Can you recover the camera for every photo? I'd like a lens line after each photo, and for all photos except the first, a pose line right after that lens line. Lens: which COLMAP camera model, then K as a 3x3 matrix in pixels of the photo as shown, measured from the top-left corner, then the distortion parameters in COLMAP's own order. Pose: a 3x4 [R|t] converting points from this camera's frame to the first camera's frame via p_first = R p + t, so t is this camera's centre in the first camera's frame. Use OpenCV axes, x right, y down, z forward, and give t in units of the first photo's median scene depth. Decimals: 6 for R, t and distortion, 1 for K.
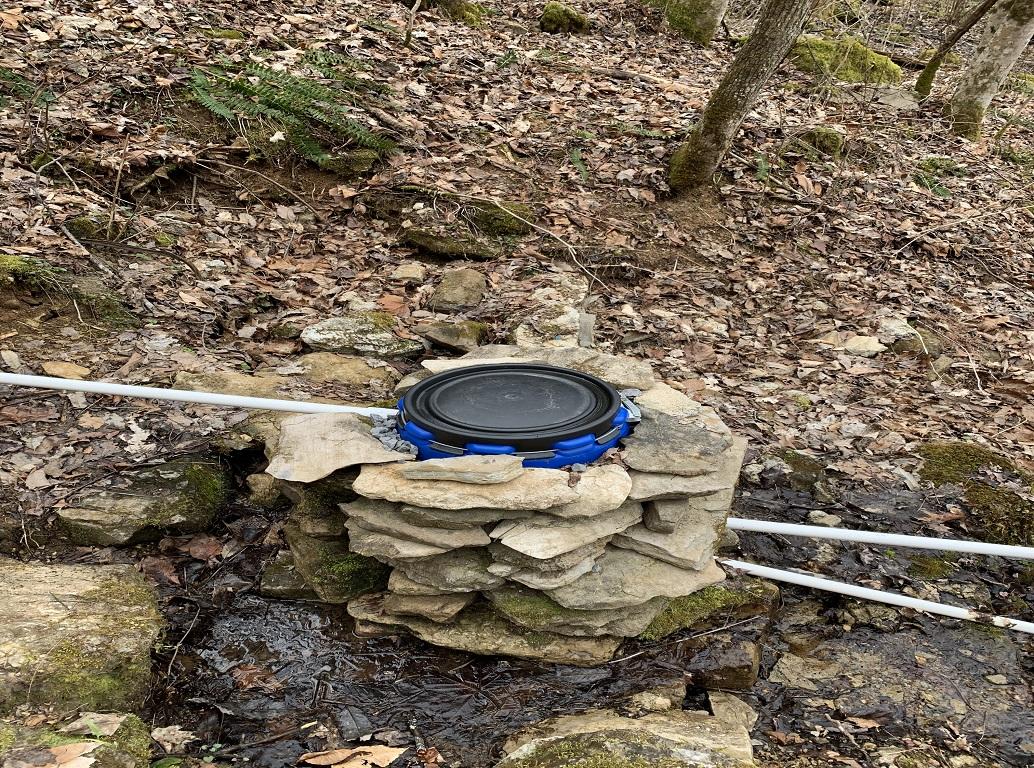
lens RADIAL K [[1023.1, 0, 517.0], [0, 1023.1, 384.0], [0, 0, 1]] dist [0.017709, 0.010280]
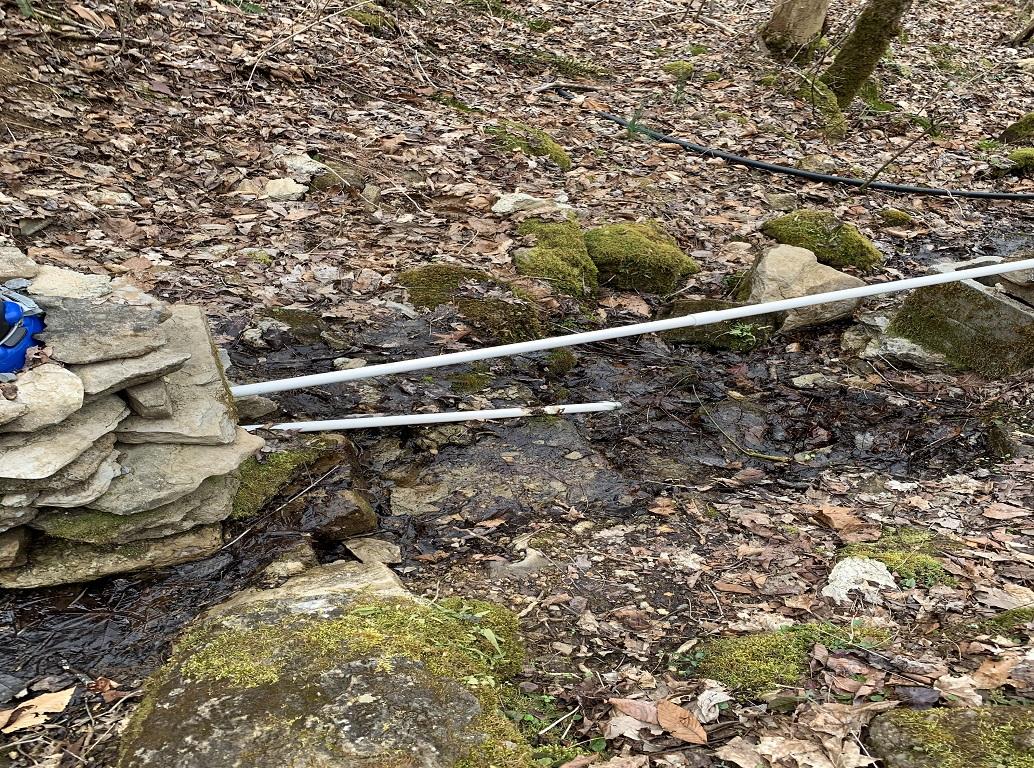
lens RADIAL K [[913.4, 0, 517.0], [0, 913.4, 384.0], [0, 0, 1]] dist [0.084267, -0.104588]
pose [[0.918487, -0.257120, 0.300450, 0.200266], [0.219882, 0.963548, 0.152401, 0.053150], [-0.328683, -0.073915, 0.941543, 0.046306]]
